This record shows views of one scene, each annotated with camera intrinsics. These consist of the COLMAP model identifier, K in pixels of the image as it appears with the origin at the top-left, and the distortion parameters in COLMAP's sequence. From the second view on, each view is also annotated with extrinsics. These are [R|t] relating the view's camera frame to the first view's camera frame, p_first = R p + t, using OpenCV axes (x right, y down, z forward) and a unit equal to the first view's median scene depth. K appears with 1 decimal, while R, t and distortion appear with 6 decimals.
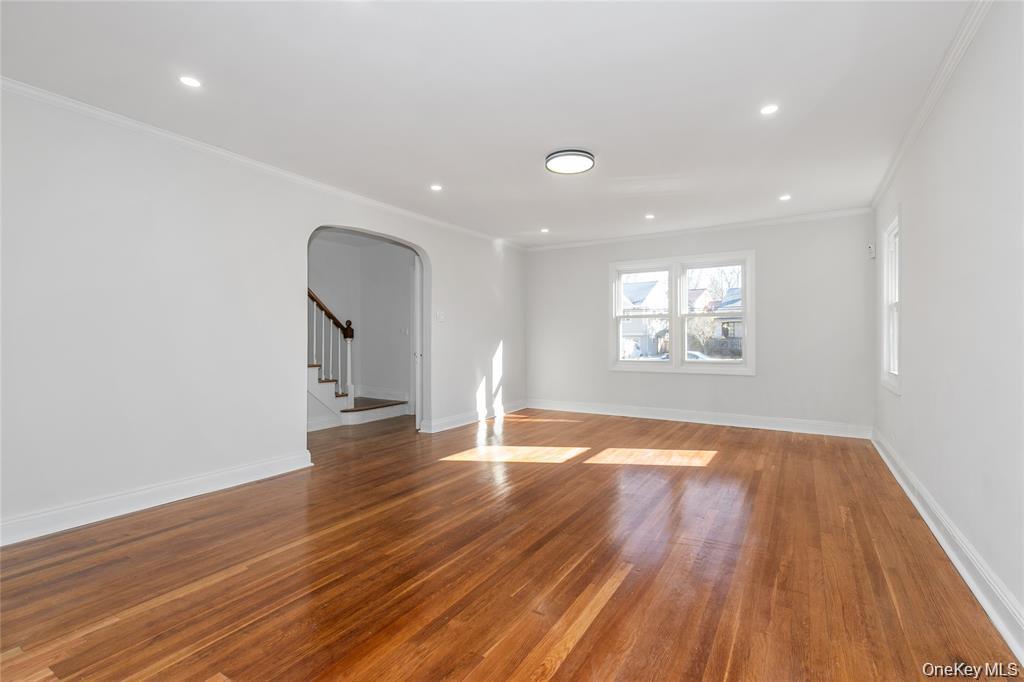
lens RADIAL K [[468.6, 0, 510.5], [0, 468.6, 346.1], [0, 0, 1]] dist [0.014189, -0.001405]
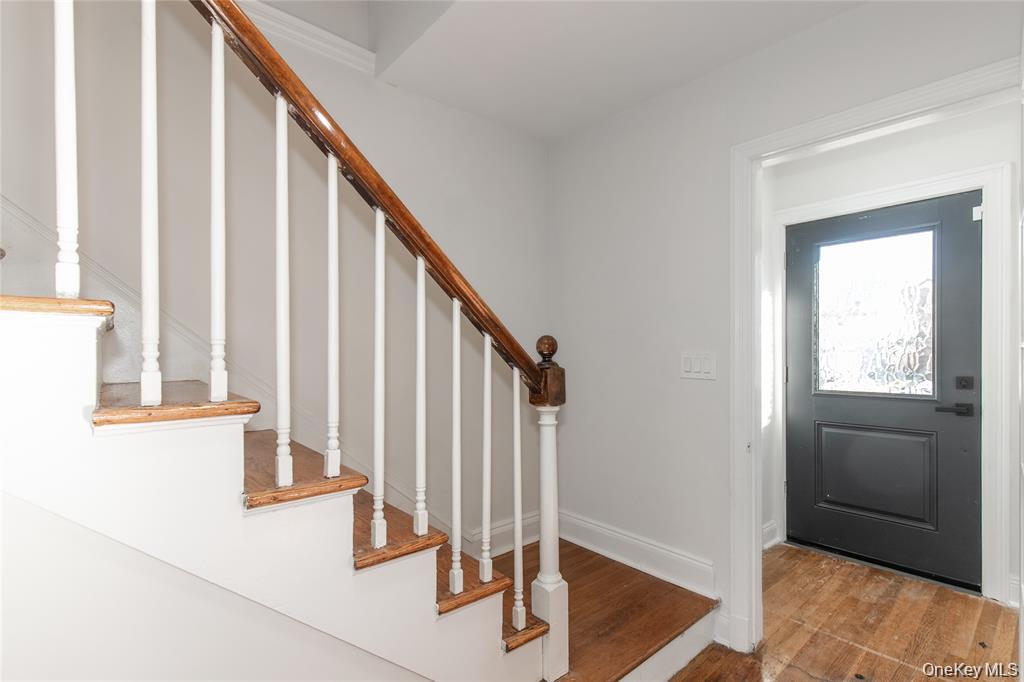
lens RADIAL K [[468.6, 0, 511.5], [0, 468.6, 344.1], [0, 0, 1]] dist [0.014189, -0.001405]
pose [[0.955345, 0.000176, -0.295493, -0.288190], [-0.007117, 0.999723, -0.022414, -0.044699], [0.295407, 0.023516, 0.955082, 0.747271]]
